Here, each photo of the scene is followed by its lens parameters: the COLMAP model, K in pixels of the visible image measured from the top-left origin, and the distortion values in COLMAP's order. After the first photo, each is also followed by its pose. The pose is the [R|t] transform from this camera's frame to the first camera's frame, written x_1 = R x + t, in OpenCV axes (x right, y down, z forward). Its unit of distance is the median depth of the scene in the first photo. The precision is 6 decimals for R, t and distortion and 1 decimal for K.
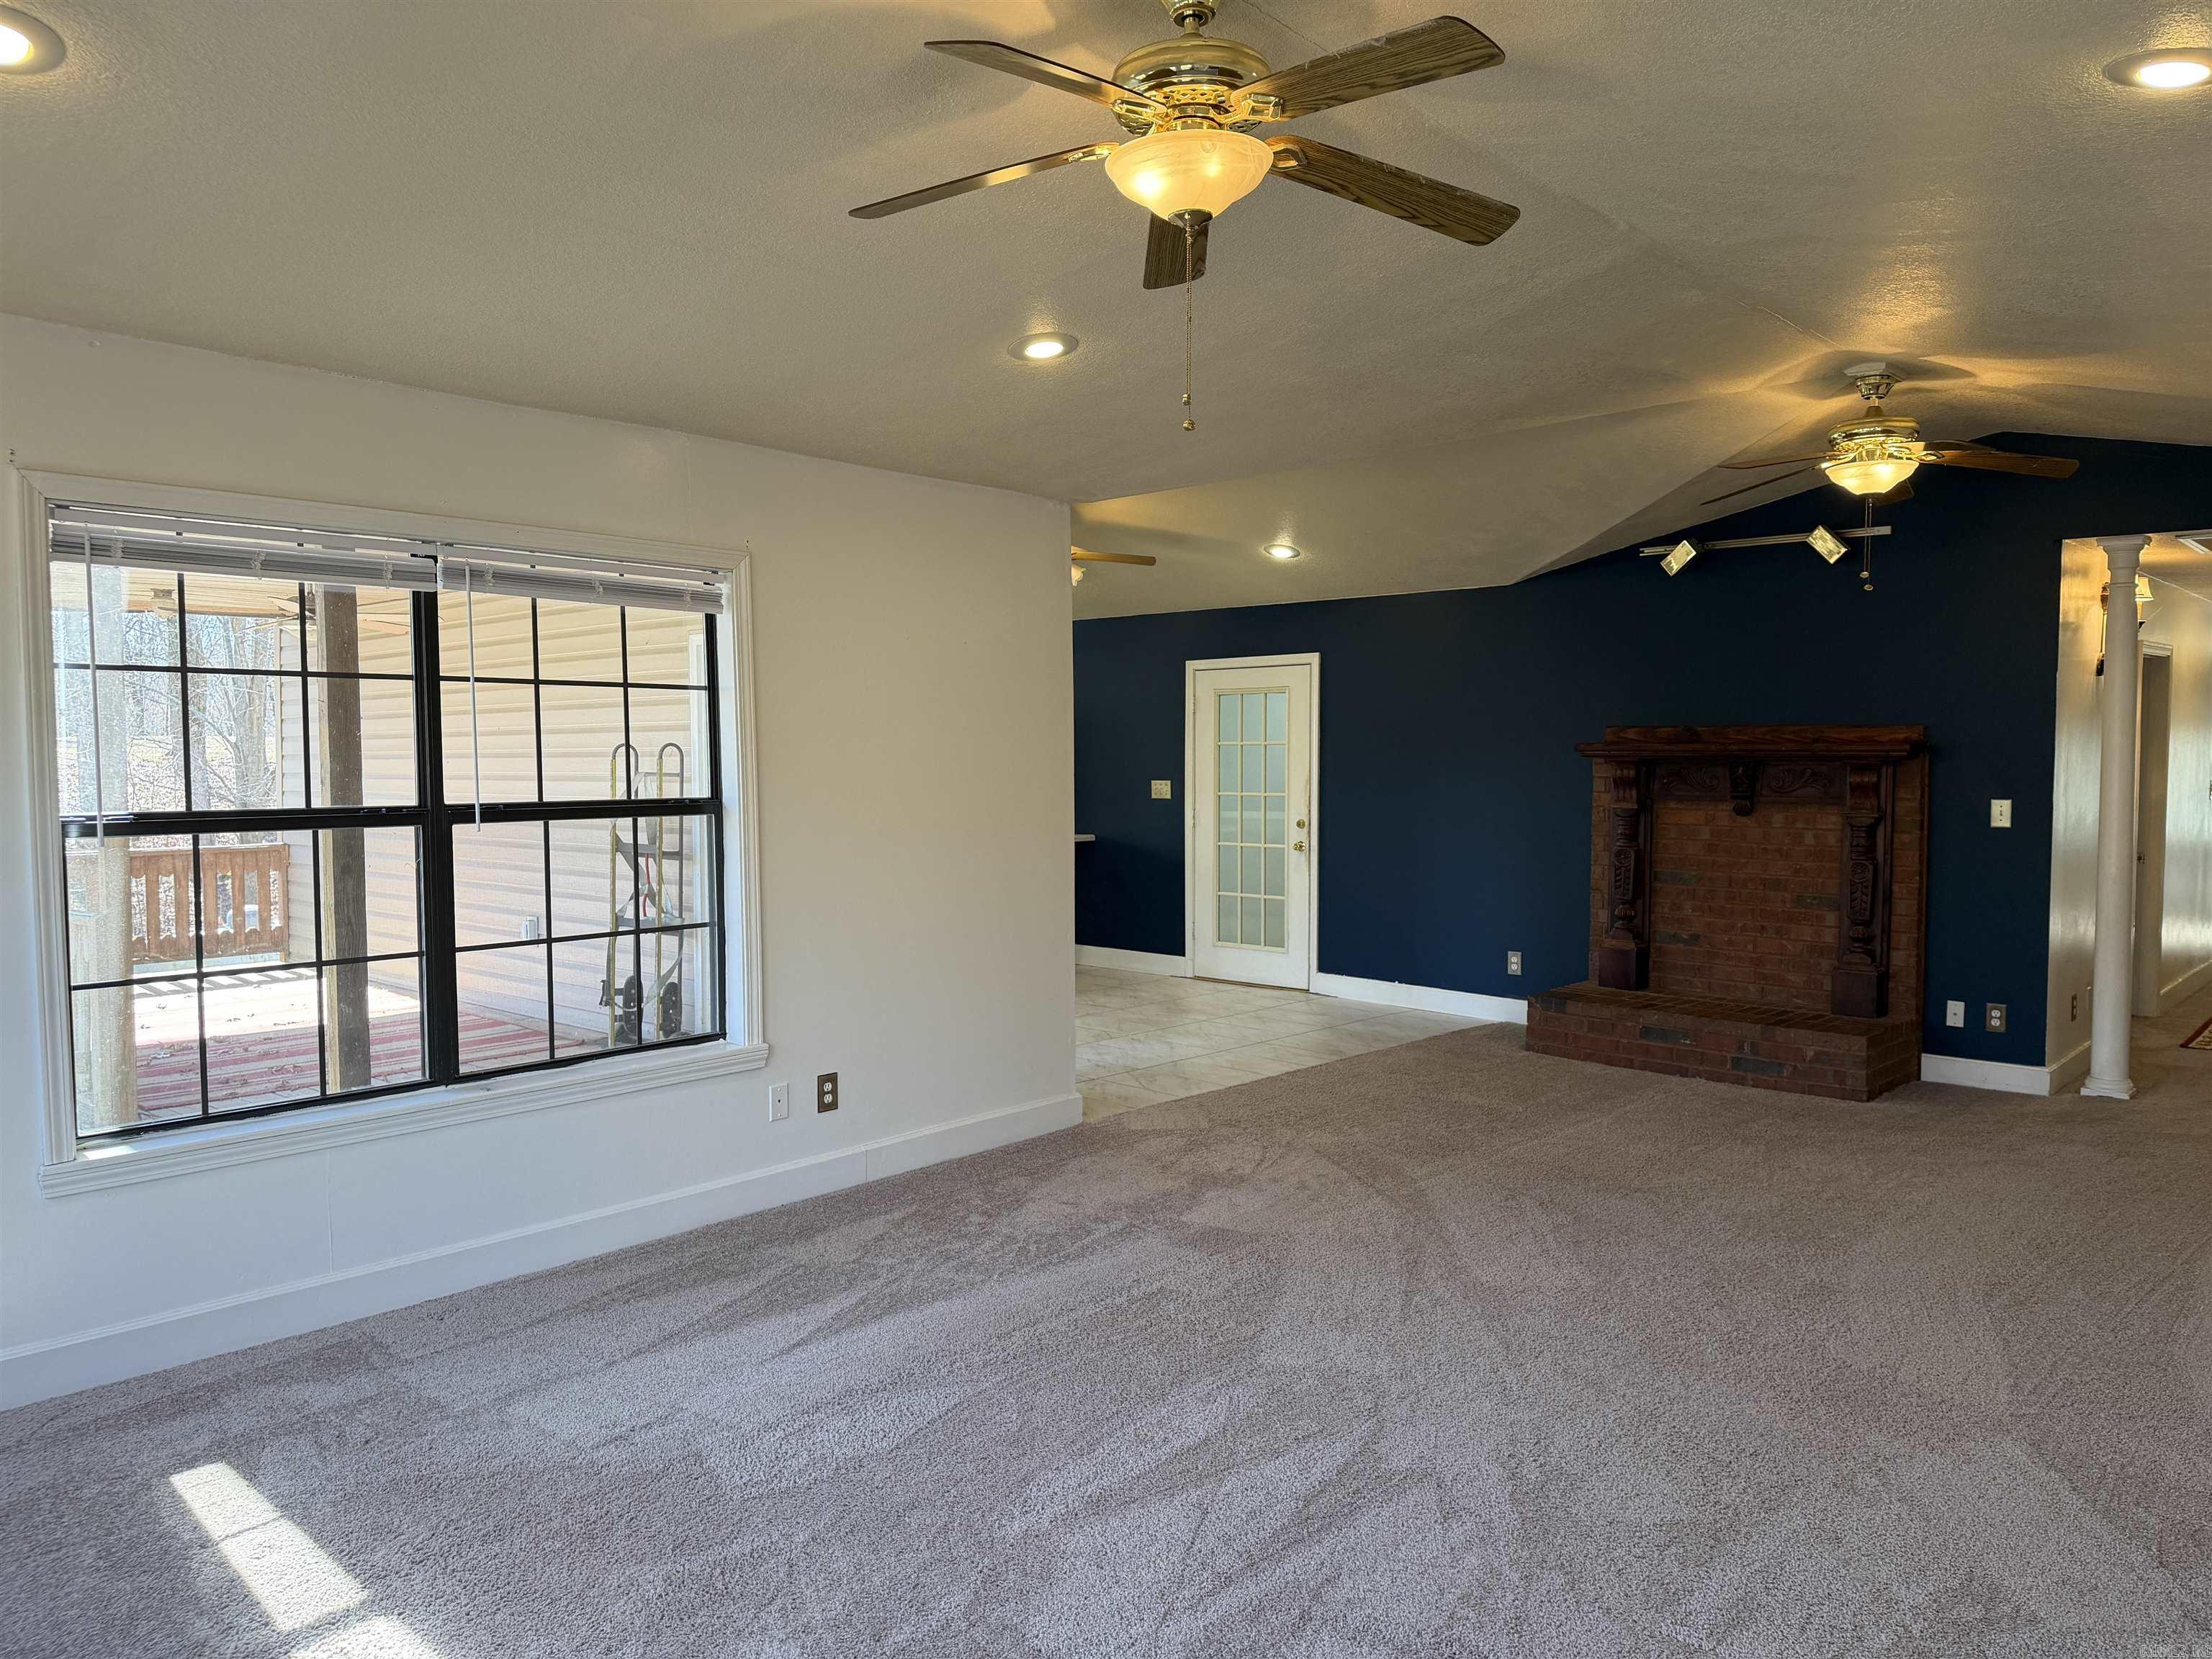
lens RADIAL K [[1563.1, 0, 1167.7], [0, 1563.1, 829.8], [0, 0, 1]] dist [0.077397, -0.101053]
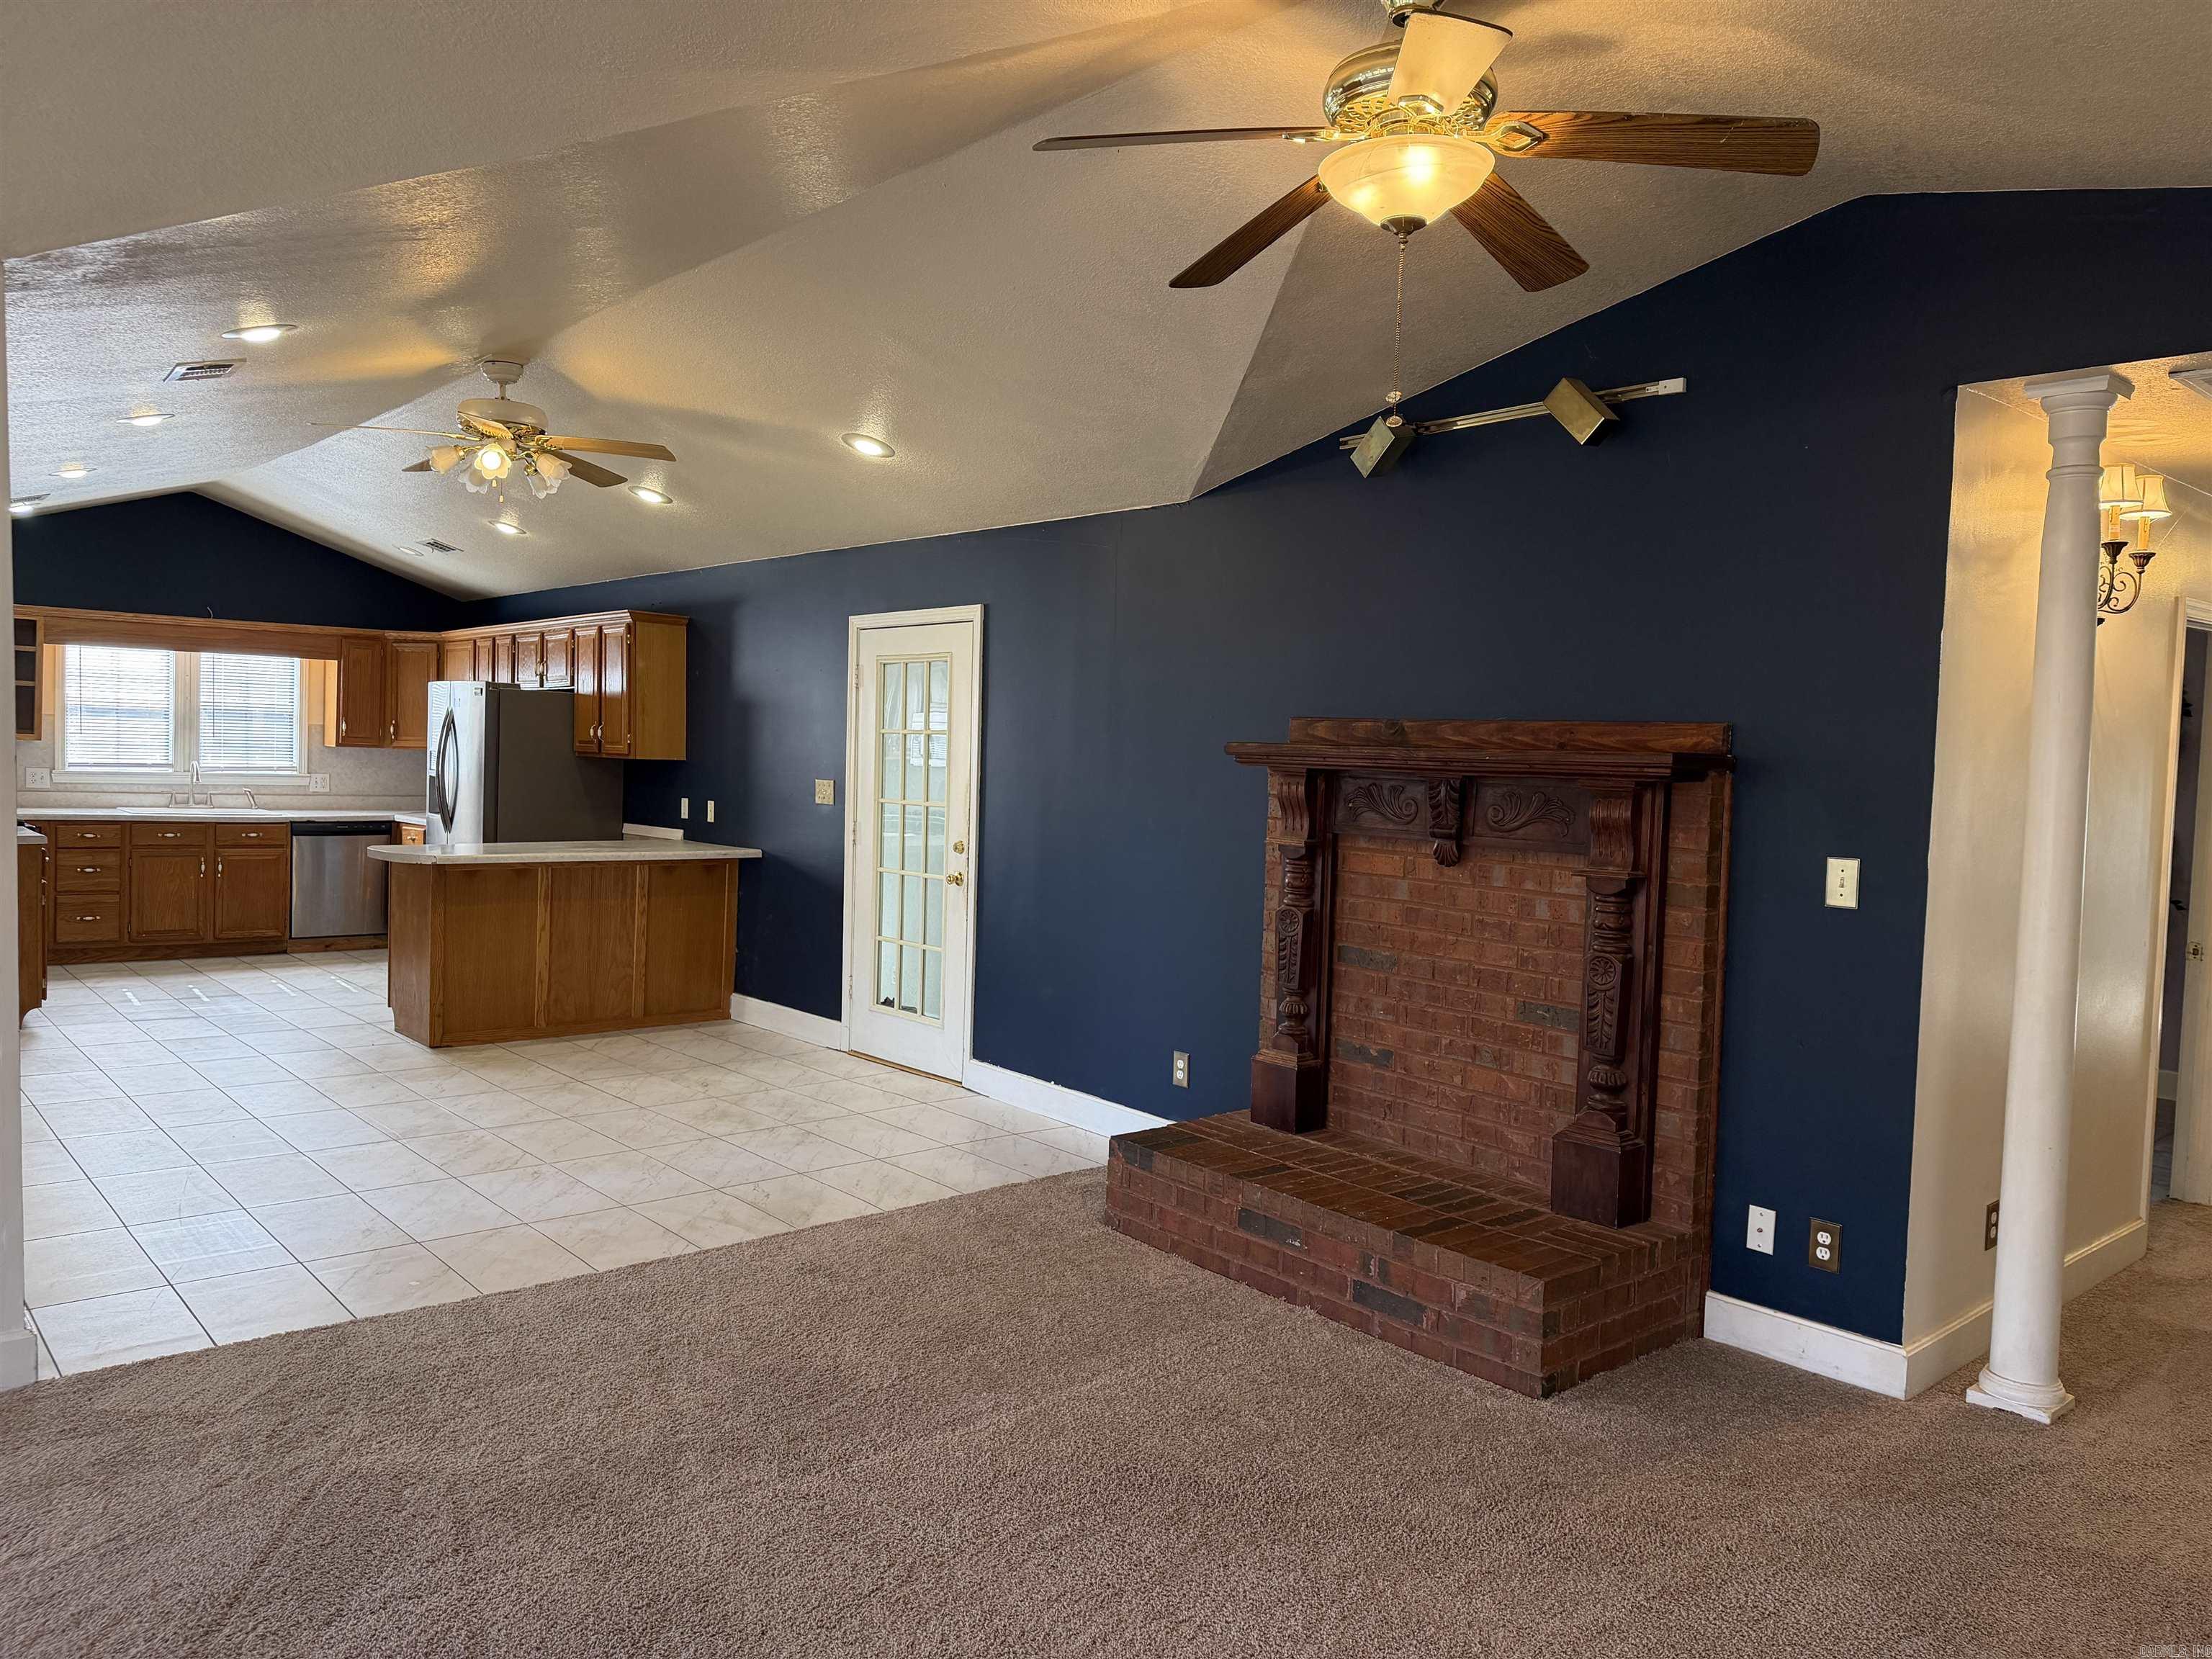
lens RADIAL K [[1563.1, 0, 1153.9], [0, 1563.1, 830.2], [0, 0, 1]] dist [0.077397, -0.101053]
pose [[0.992559, 0.035610, -0.116441, 0.324104], [-0.035561, 0.999364, 0.002503, -0.020174], [0.116456, 0.001656, 0.993194, 0.386675]]
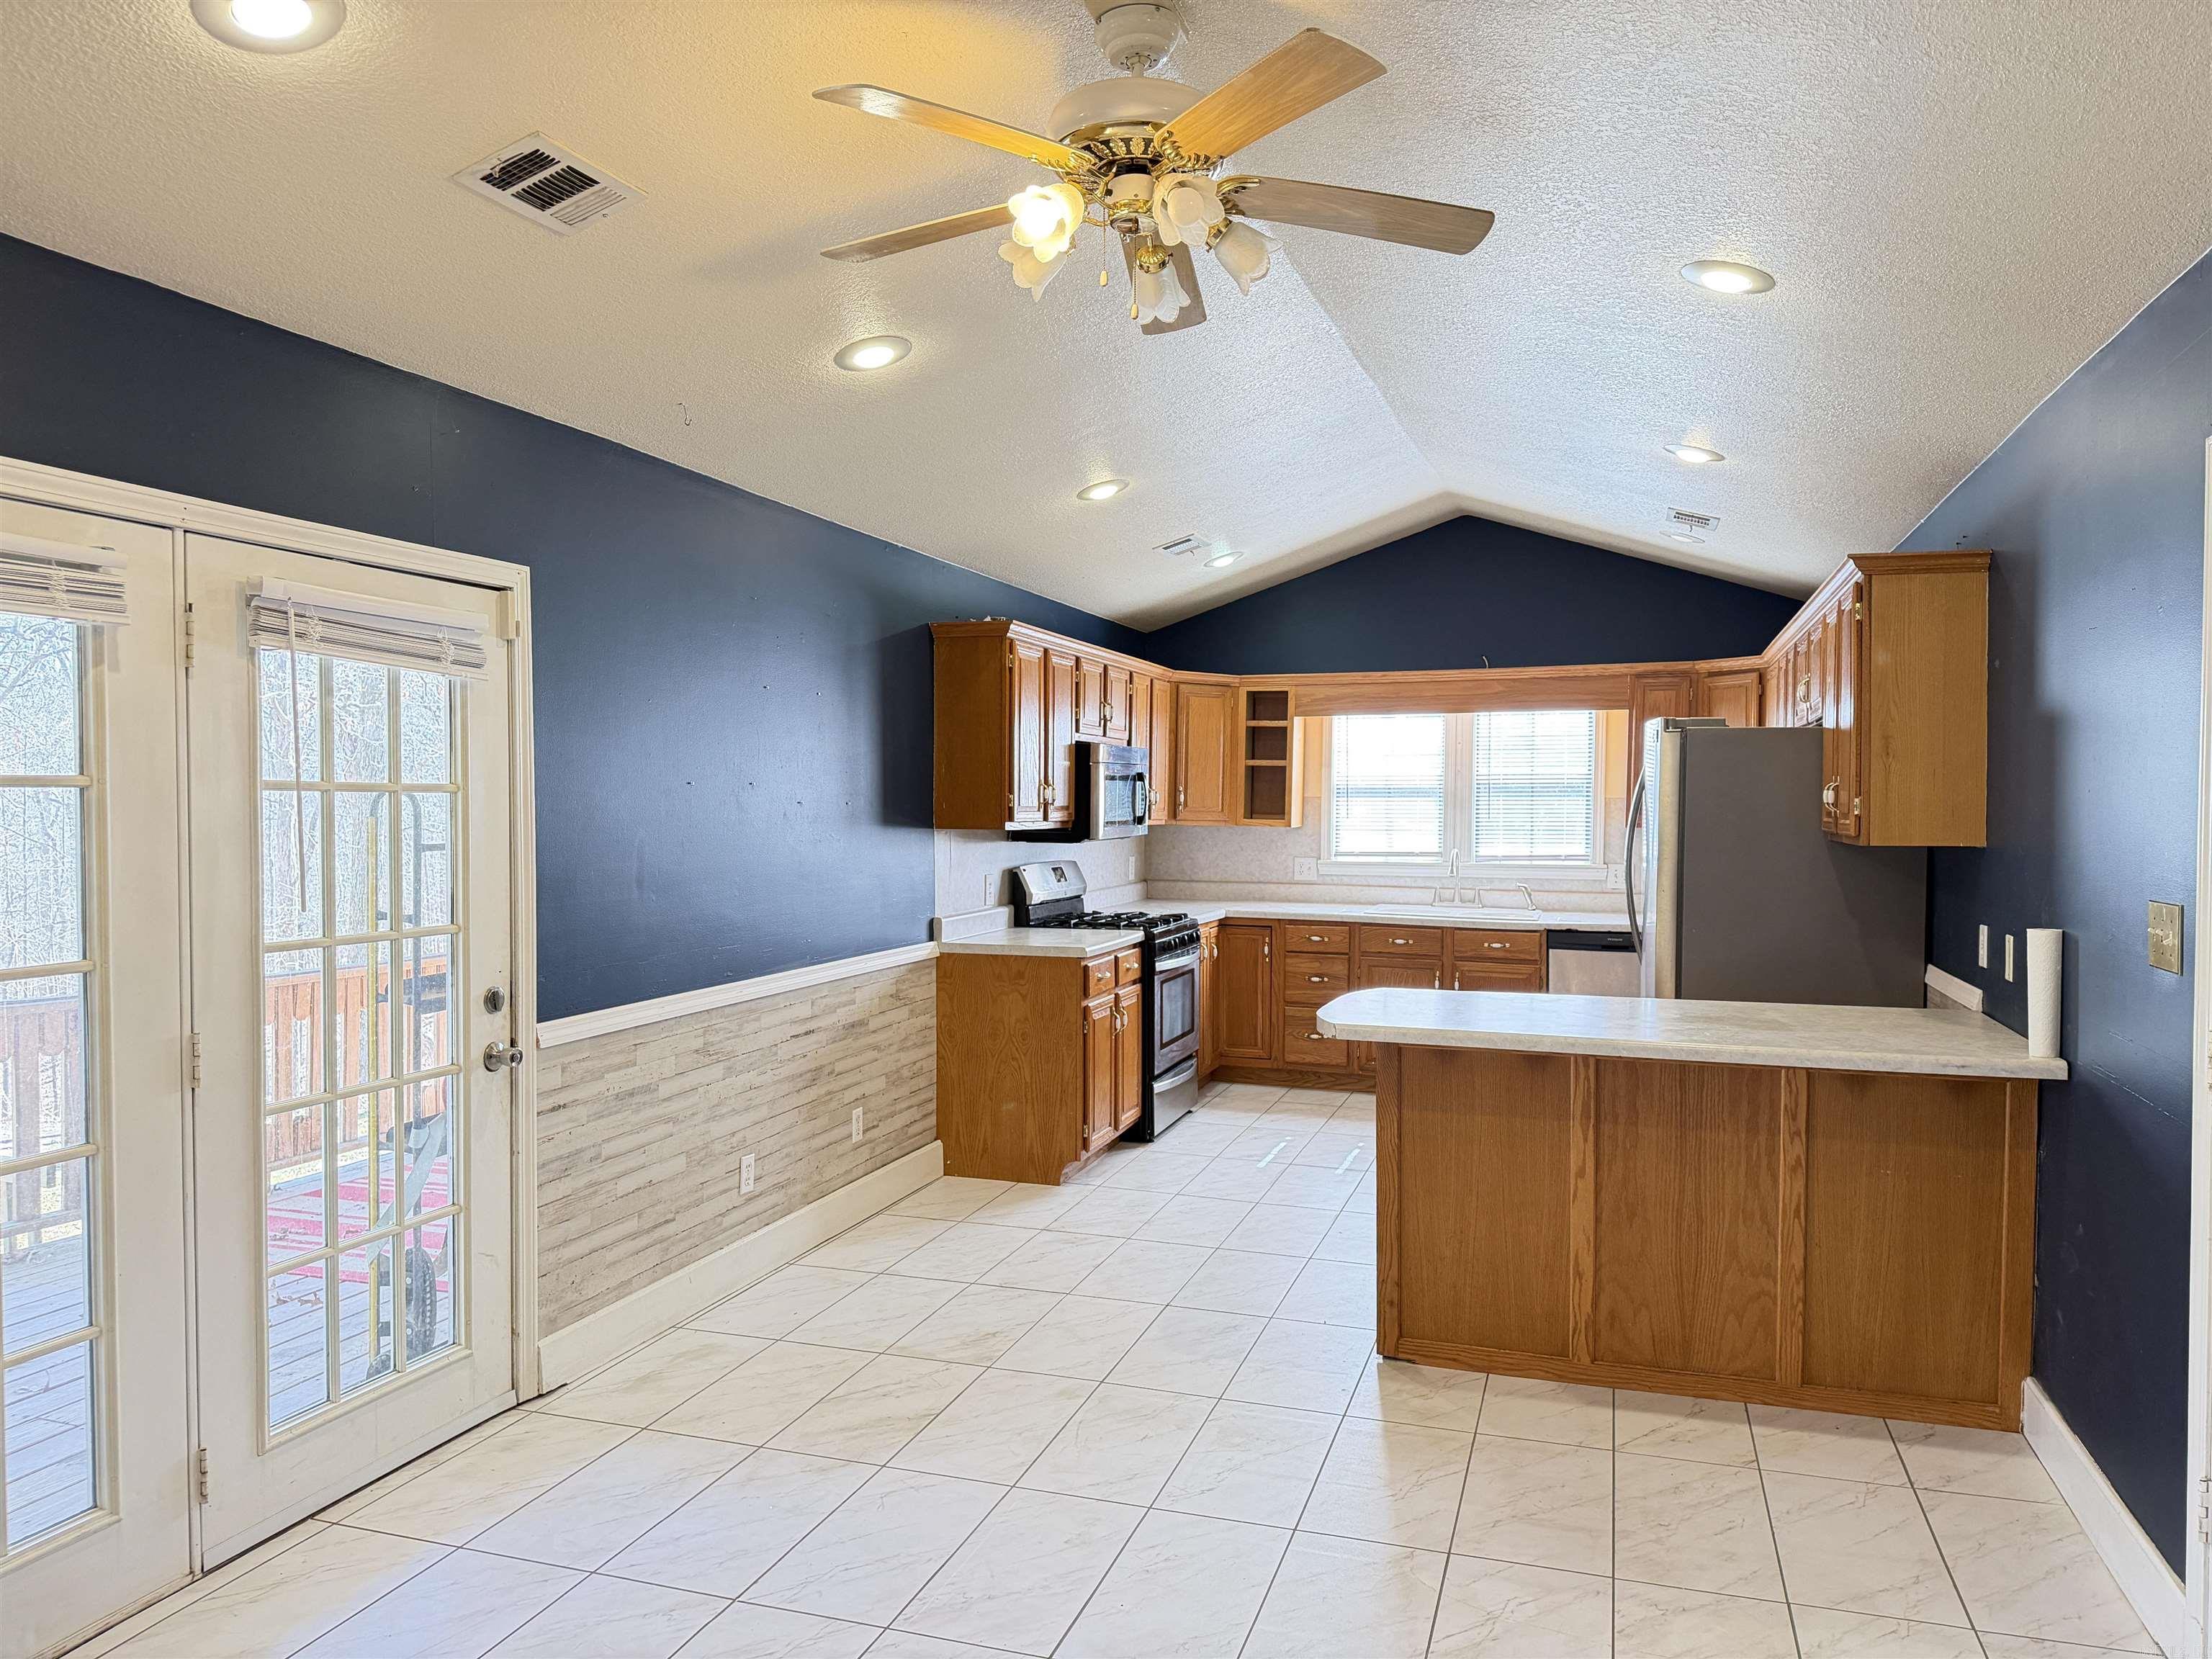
lens RADIAL K [[1563.1, 0, 1086.6], [0, 1563.1, 837.9], [0, 0, 1]] dist [0.077397, -0.101053]
pose [[0.387597, 0.022770, -0.921548, 0.241005], [-0.042798, 0.999061, 0.006685, -0.050438], [0.920835, 0.036849, 0.388207, 0.991246]]
